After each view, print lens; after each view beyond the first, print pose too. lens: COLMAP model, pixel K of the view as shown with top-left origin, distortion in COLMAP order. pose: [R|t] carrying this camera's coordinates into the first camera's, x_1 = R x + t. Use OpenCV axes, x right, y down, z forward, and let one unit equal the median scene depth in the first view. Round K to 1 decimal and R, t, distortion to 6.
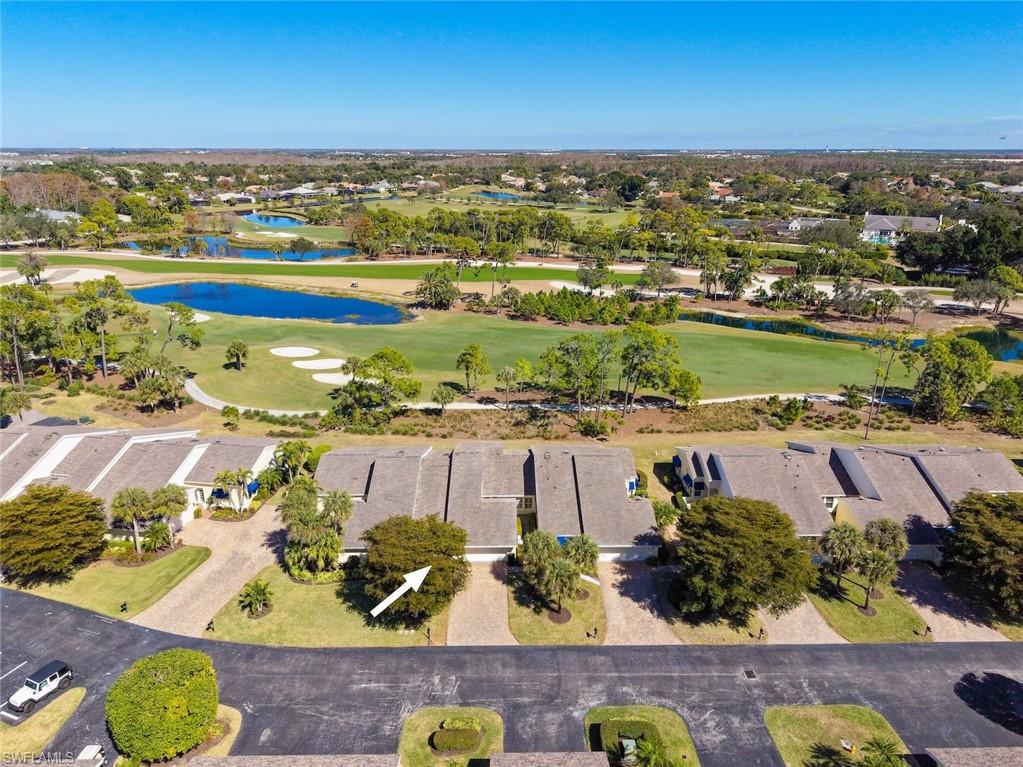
lens RADIAL K [[706.5, 0, 511.5], [0, 706.5, 383.5], [0, 0, 1]] dist [0.047520, -0.053522]
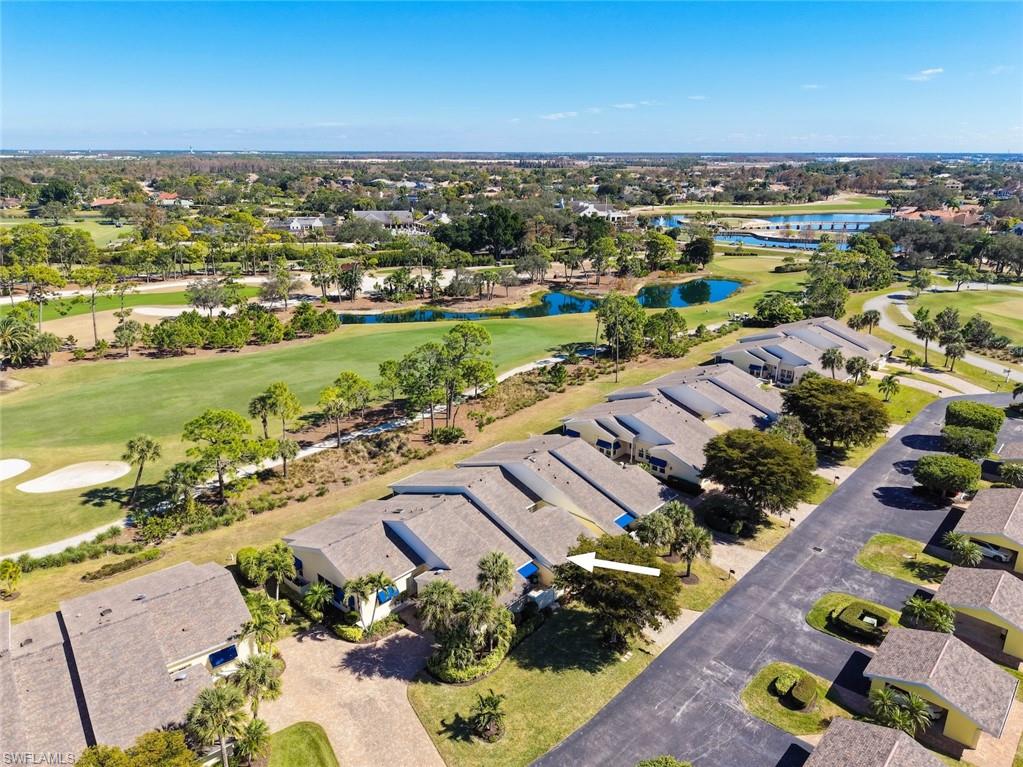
lens RADIAL K [[706.5, 0, 511.5], [0, 706.5, 383.5], [0, 0, 1]] dist [0.047520, -0.053522]
pose [[0.680795, -0.226436, 0.696596, -0.638501], [0.226937, 0.969427, 0.093333, -0.102181], [-0.696433, 0.094542, 0.711367, 0.295408]]
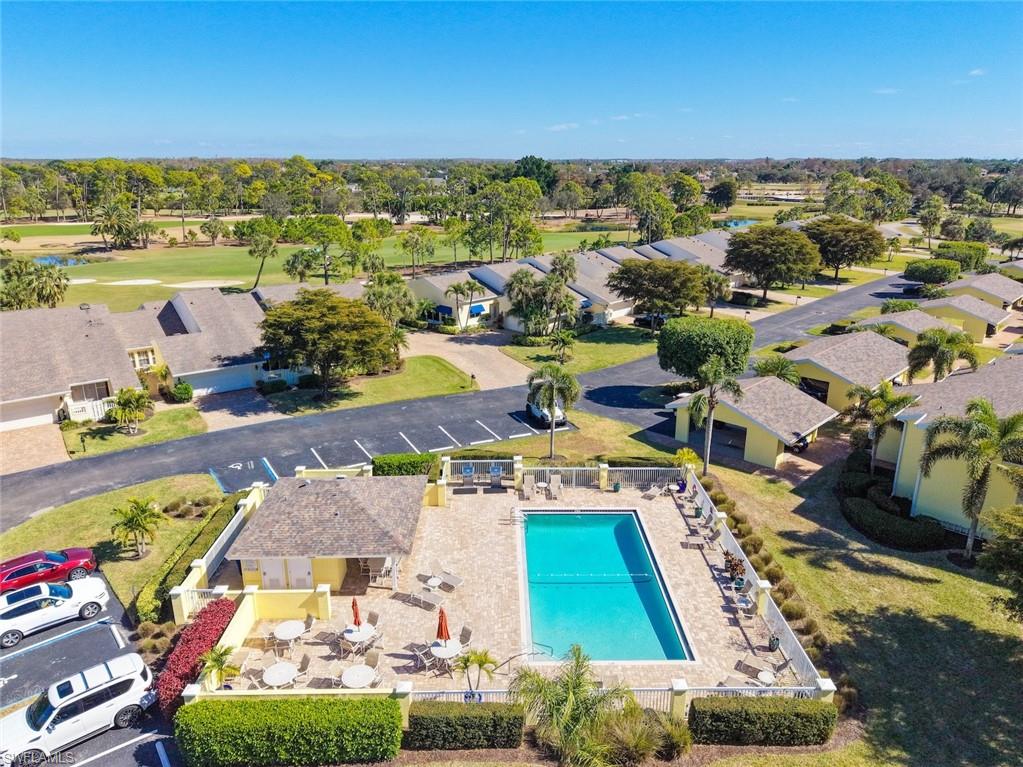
lens RADIAL K [[706.5, 0, 511.5], [0, 706.5, 383.5], [0, 0, 1]] dist [0.047520, -0.053522]
pose [[0.702610, -0.219212, 0.676968, -0.906368], [0.222926, 0.971283, 0.083145, 0.191632], [-0.675754, 0.092495, 0.731301, 0.210342]]
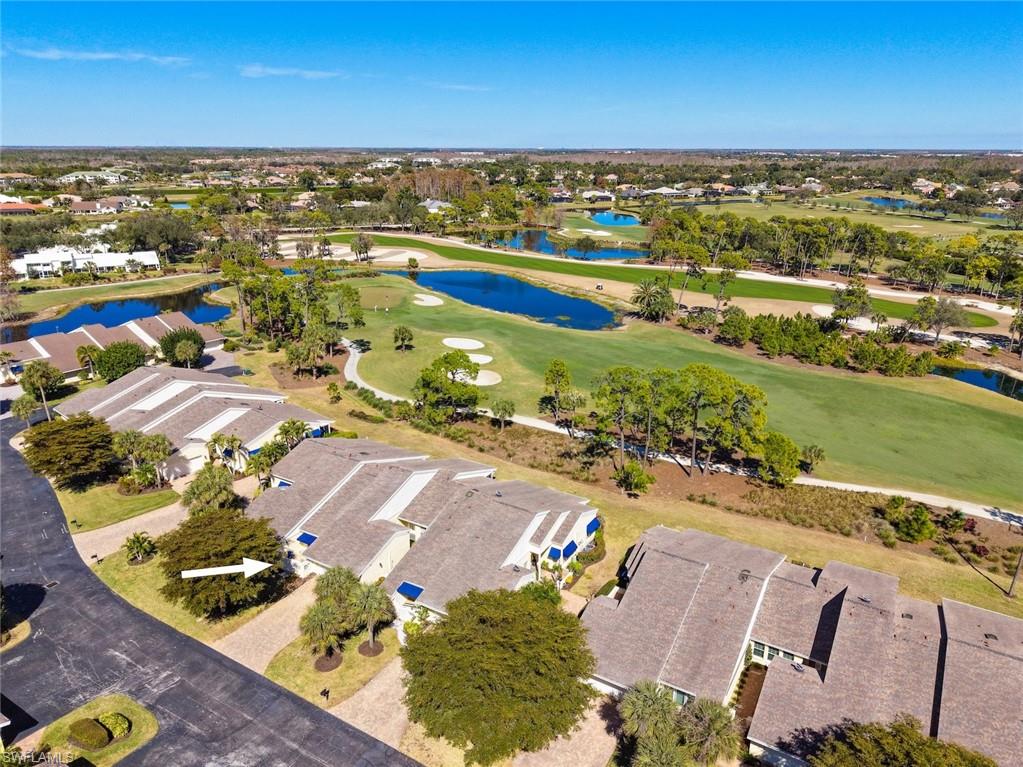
lens RADIAL K [[706.5, 0, 511.5], [0, 706.5, 383.5], [0, 0, 1]] dist [0.047520, -0.053522]
pose [[0.845364, 0.170983, -0.506087, 0.520351], [-0.171158, 0.984141, 0.046595, -0.082865], [0.506028, 0.047231, 0.861223, 0.249904]]
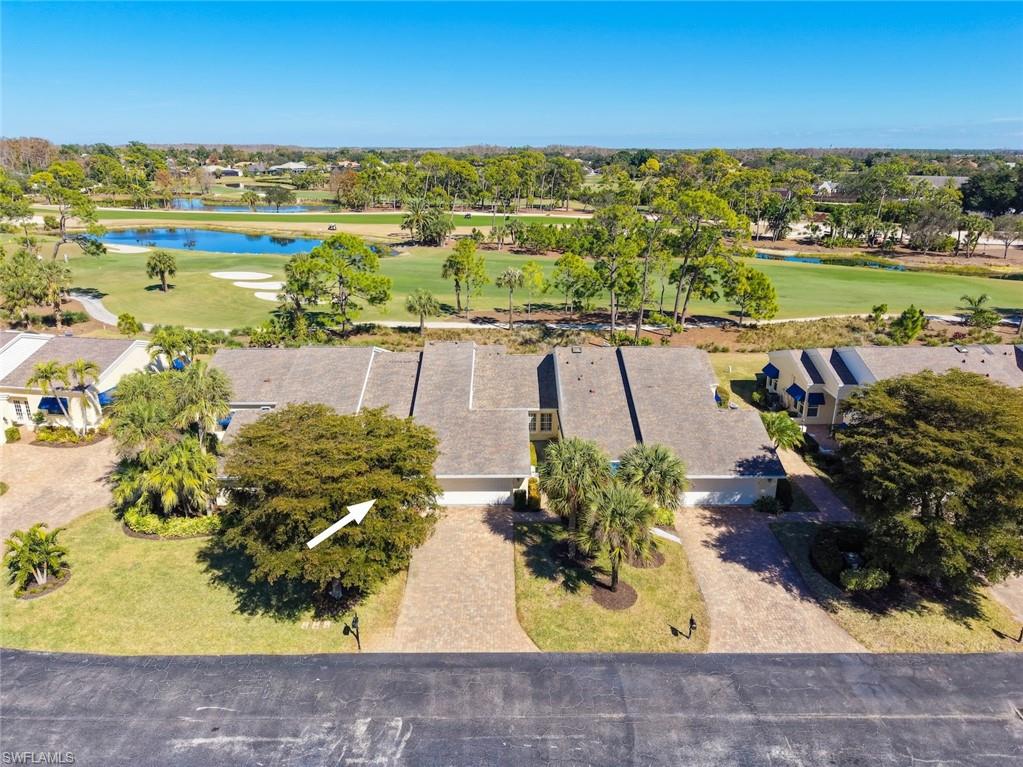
lens RADIAL K [[708.3, 0, 514.4], [0, 708.3, 378.3], [0, 0, 1]] dist [0.016729, -0.002671]
pose [[0.999984, 0.004962, 0.002558, -0.005941], [-0.004936, 0.999936, -0.010214, 0.135129], [-0.002609, 0.010202, 0.999945, 0.372260]]
